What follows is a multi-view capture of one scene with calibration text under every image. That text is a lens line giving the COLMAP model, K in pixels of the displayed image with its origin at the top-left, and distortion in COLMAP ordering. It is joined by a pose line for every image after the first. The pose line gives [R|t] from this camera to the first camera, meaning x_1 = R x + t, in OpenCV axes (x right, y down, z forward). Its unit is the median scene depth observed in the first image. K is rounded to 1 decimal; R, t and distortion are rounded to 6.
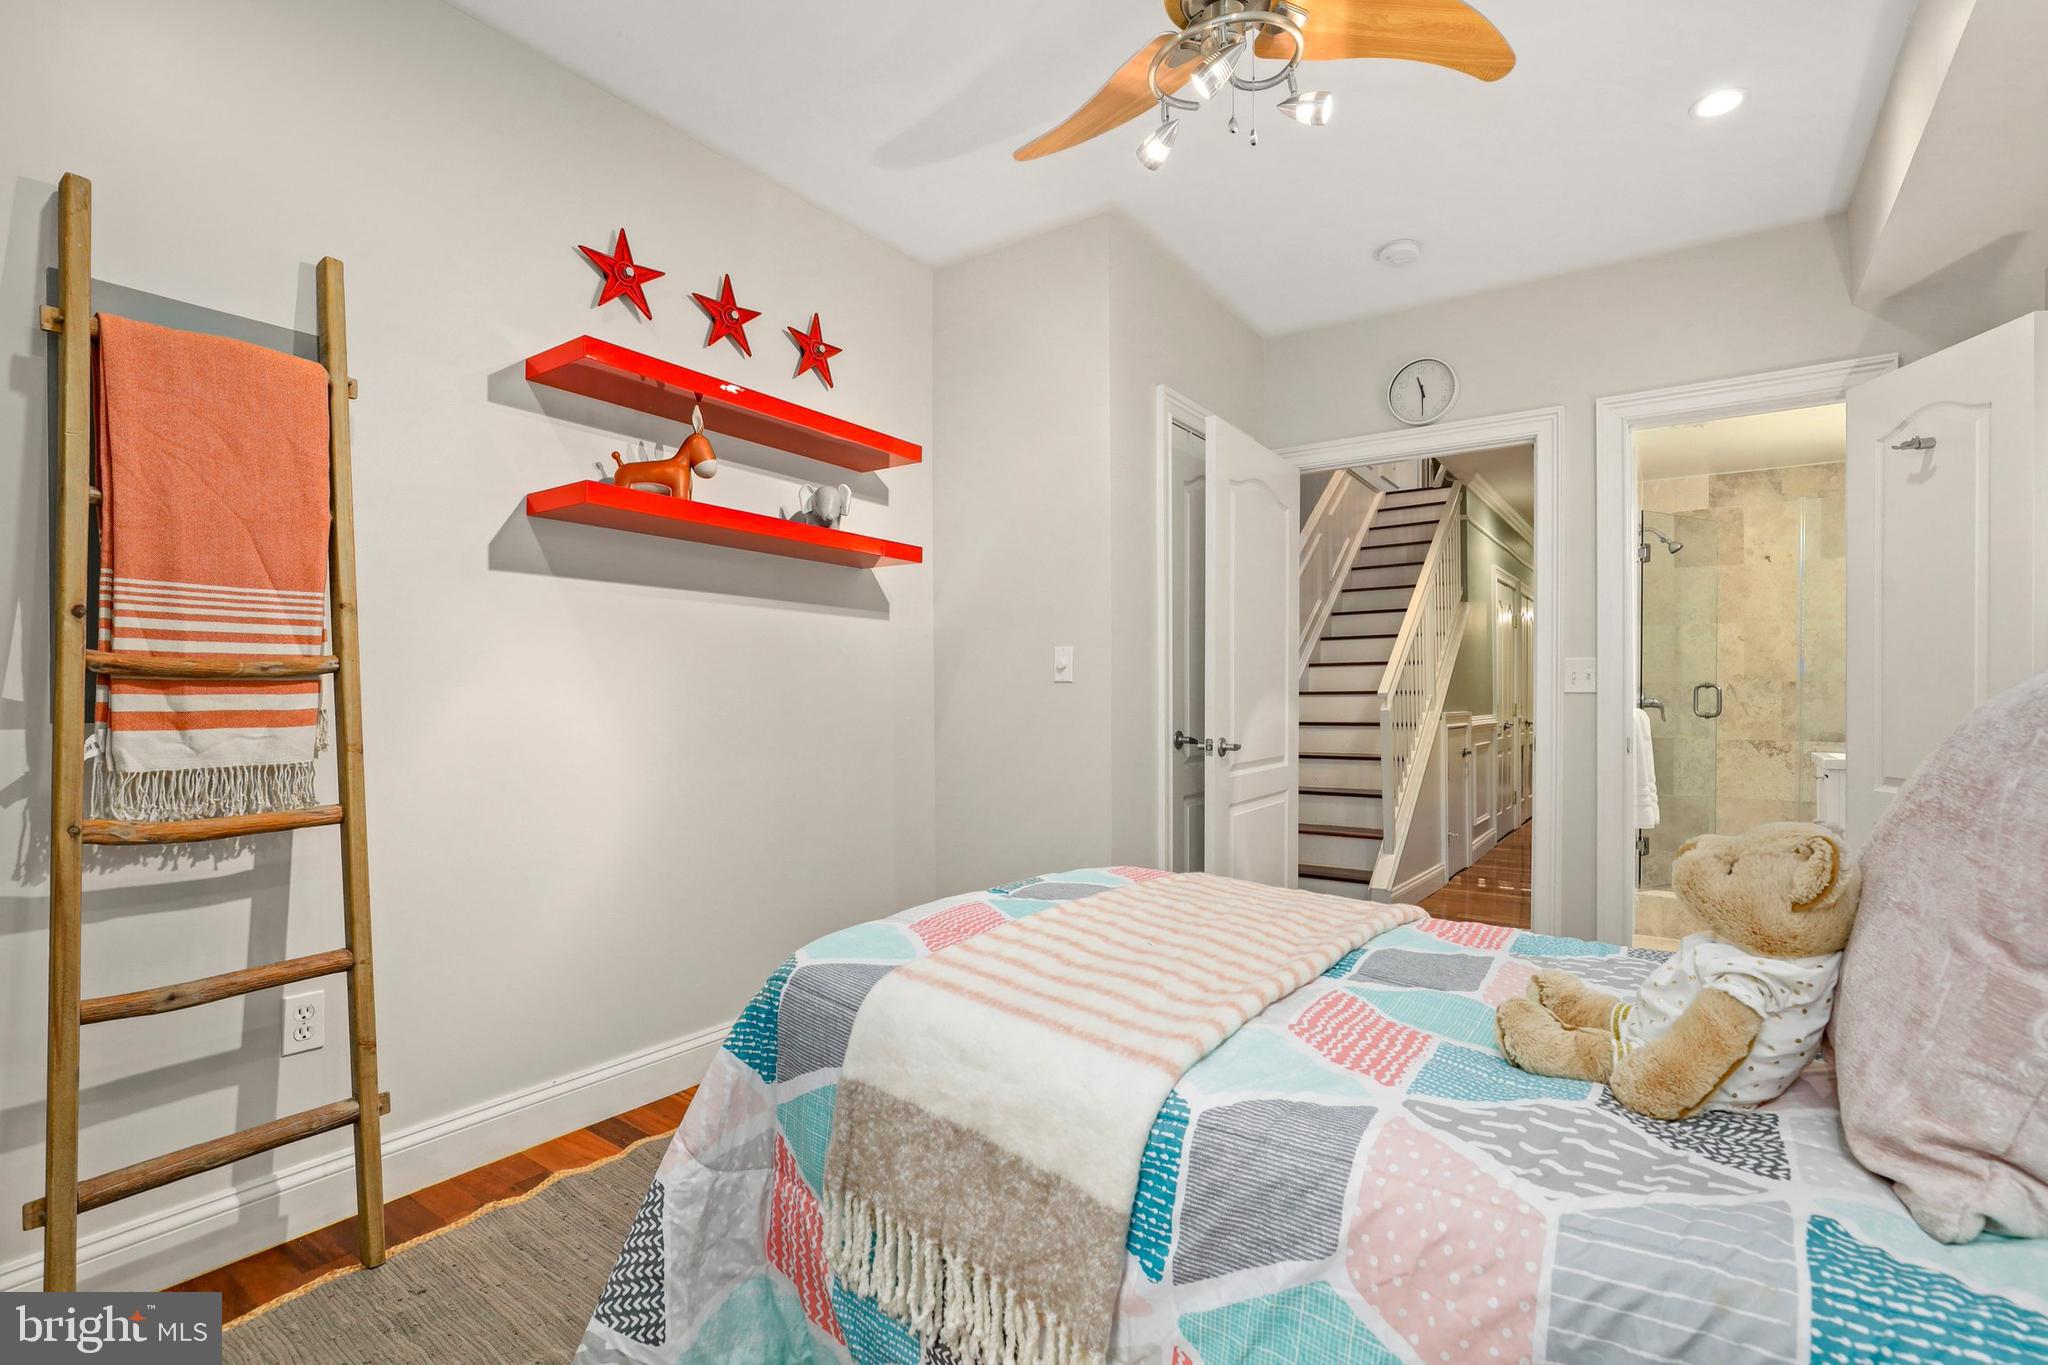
lens RADIAL K [[928.2, 0, 1013.1], [0, 928.2, 692.3], [0, 0, 1]] dist [-0.013096, 0.003906]
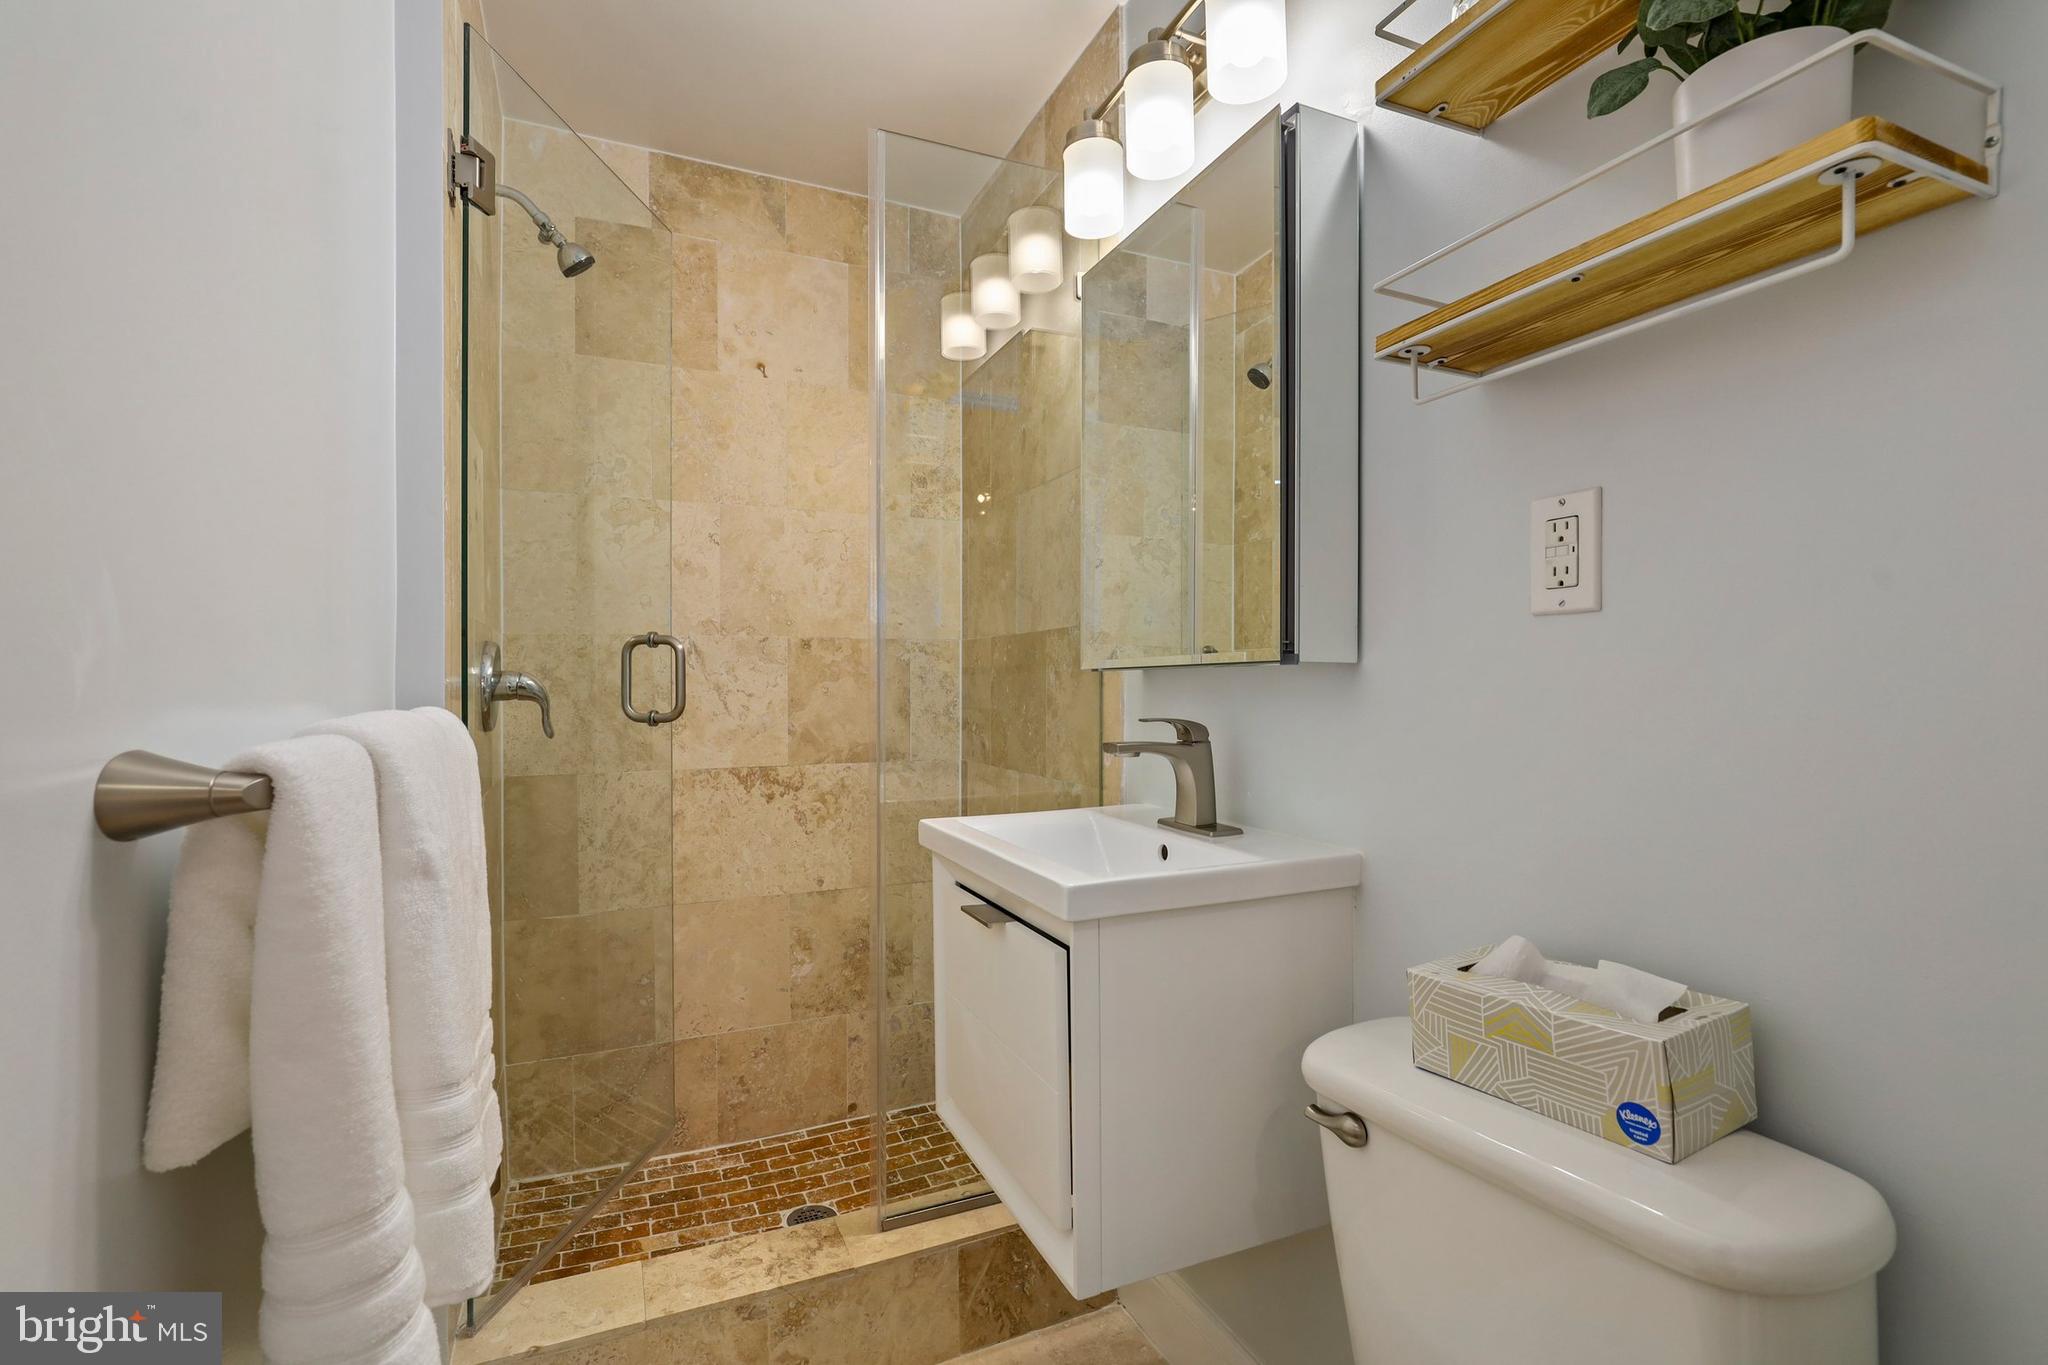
lens RADIAL K [[928.2, 0, 1025.2], [0, 928.2, 696.5], [0, 0, 1]] dist [-0.013096, 0.003906]
pose [[0.497167, -0.019486, 0.867436, 0.491027], [-0.000420, 0.999742, 0.022698, 0.007168], [-0.867655, -0.011649, 0.497031, 0.667985]]
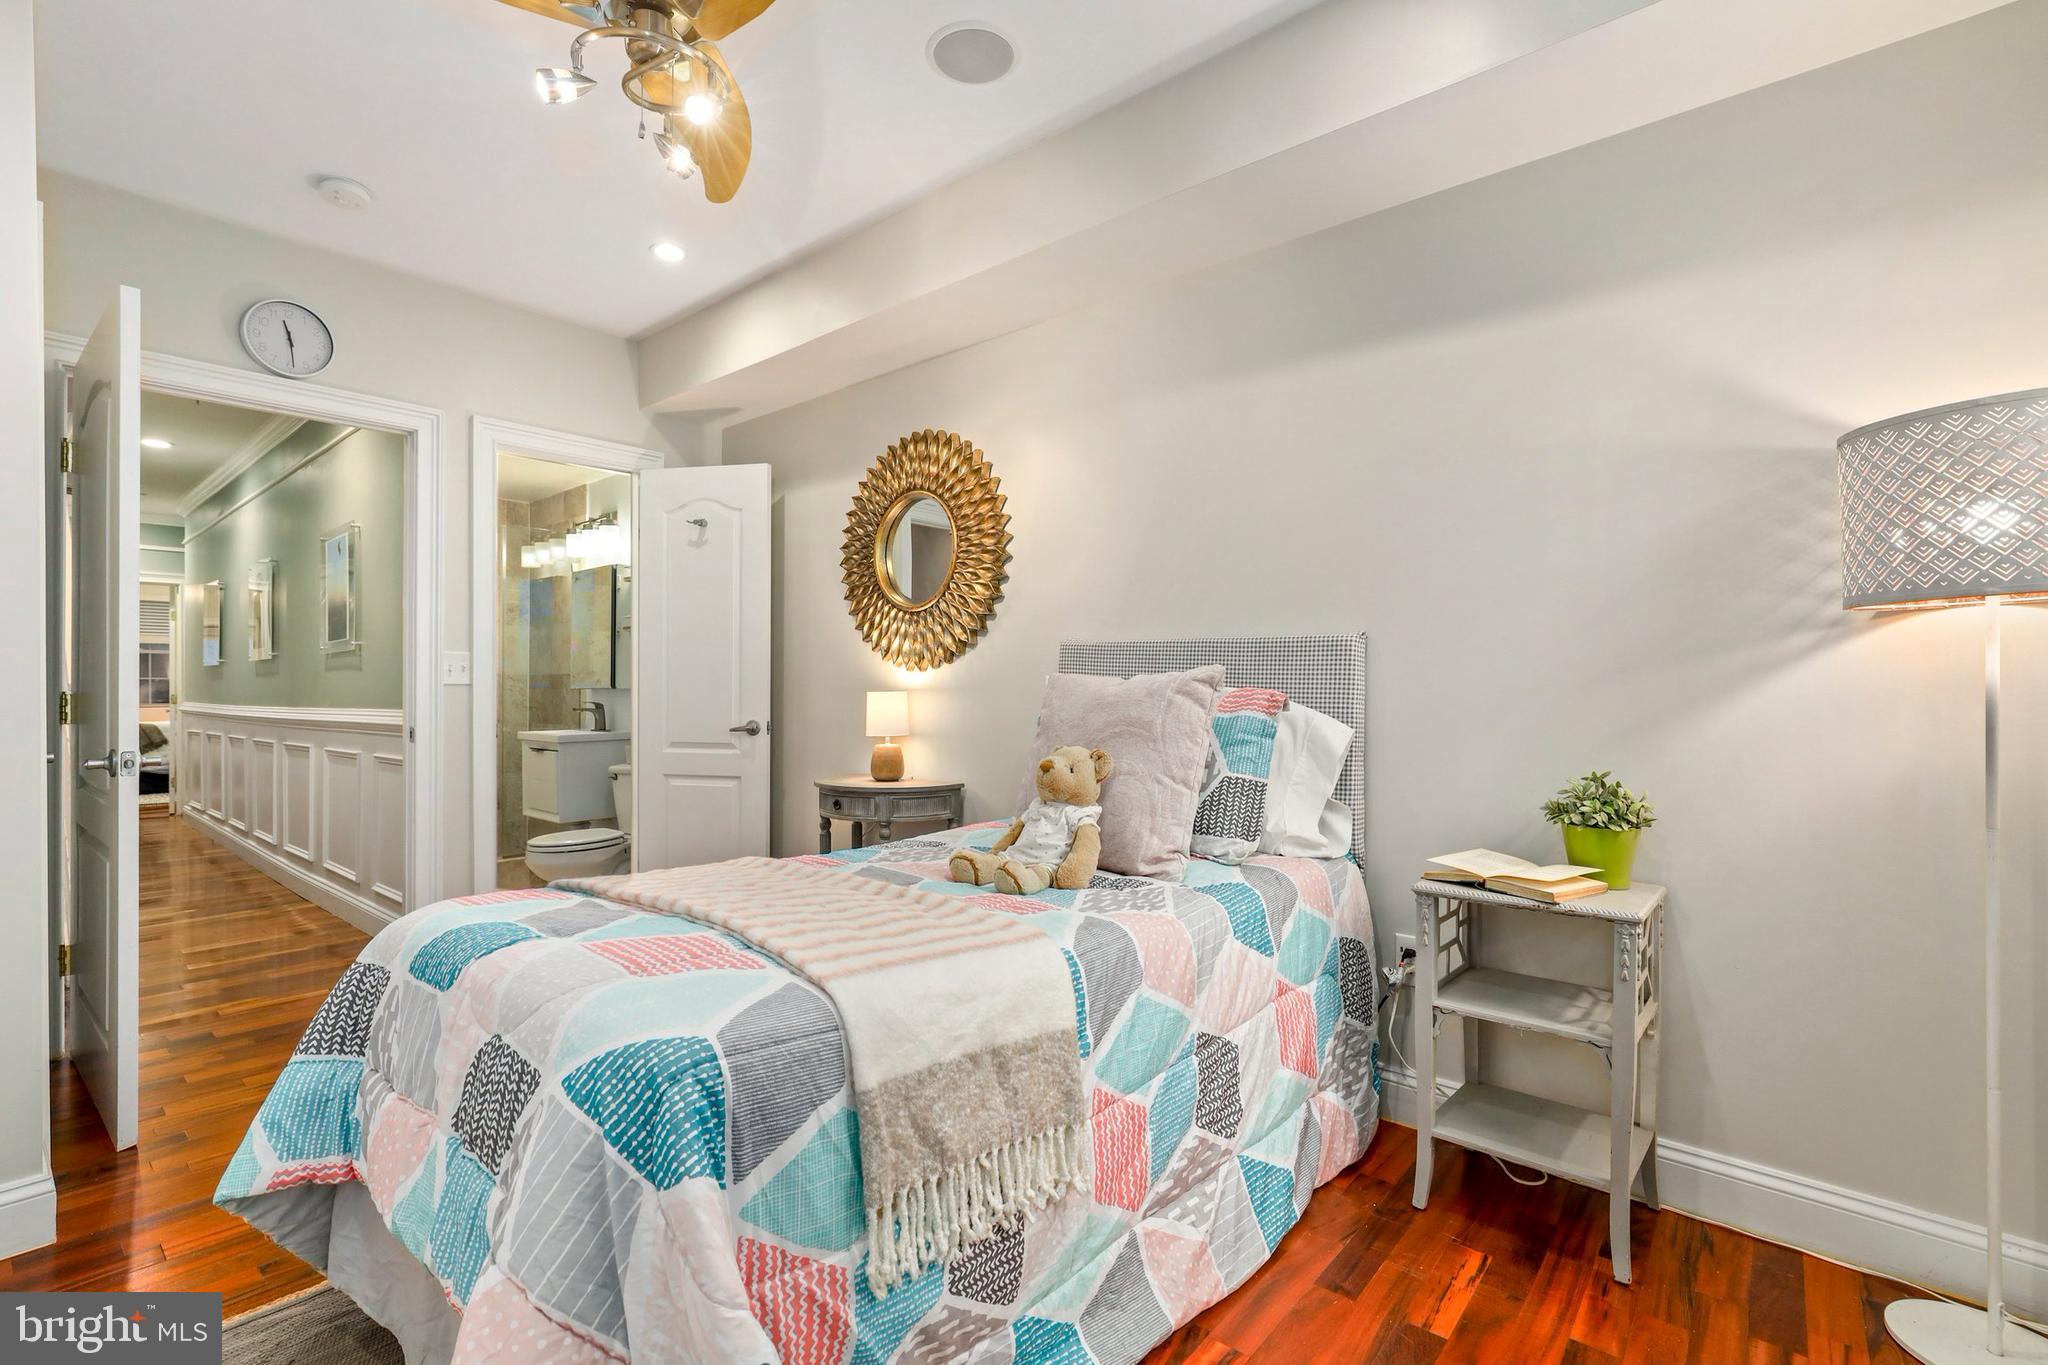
lens RADIAL K [[928.2, 0, 1009.4], [0, 928.2, 683.1], [0, 0, 1]] dist [-0.013096, 0.003906]
pose [[0.096862, 0.000842, 0.995297, -0.269615], [-0.003449, 0.999994, -0.000510, -0.001923], [-0.995292, -0.003383, 0.096864, 0.181415]]
